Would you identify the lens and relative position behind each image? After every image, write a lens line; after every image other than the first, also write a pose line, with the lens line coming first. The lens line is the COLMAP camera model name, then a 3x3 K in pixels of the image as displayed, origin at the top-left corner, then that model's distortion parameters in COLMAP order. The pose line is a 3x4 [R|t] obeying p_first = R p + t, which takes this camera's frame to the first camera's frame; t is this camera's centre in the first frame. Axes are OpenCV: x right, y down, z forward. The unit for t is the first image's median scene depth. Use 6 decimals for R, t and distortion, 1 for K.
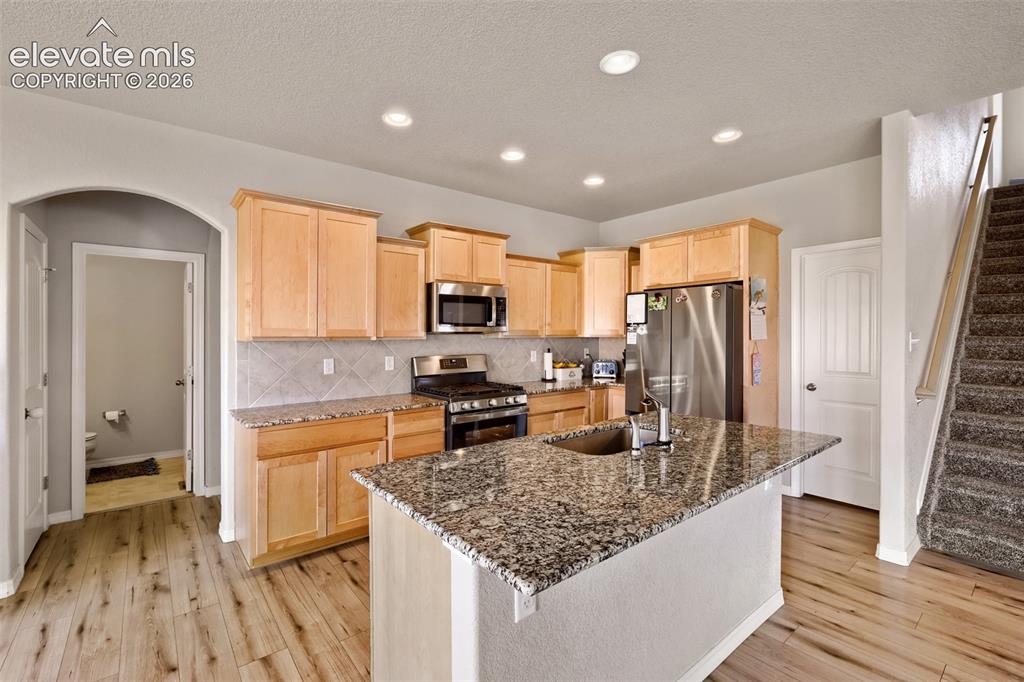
lens RADIAL K [[450.7, 0, 514.1], [0, 450.7, 339.0], [0, 0, 1]] dist [0.001003, -0.000053]
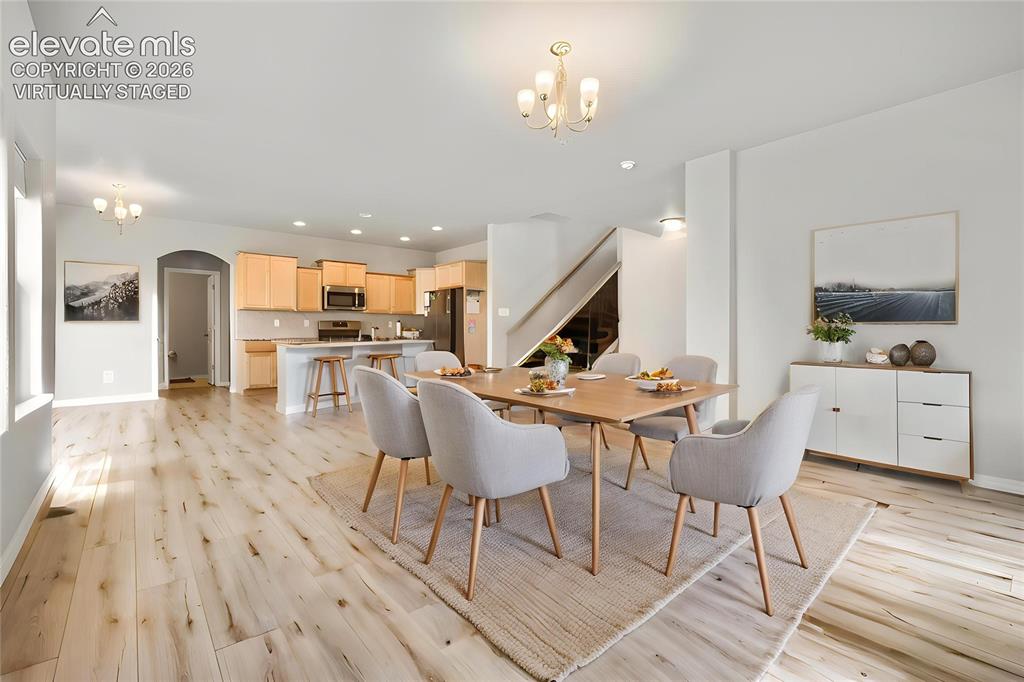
lens RADIAL K [[450.7, 0, 509.8], [0, 450.7, 337.1], [0, 0, 1]] dist [0.001003, -0.000053]
pose [[0.999946, 0.008053, 0.006588, 0.655339], [-0.008037, 0.999965, -0.002438, 0.113259], [-0.006608, 0.002385, 0.999975, -1.118928]]
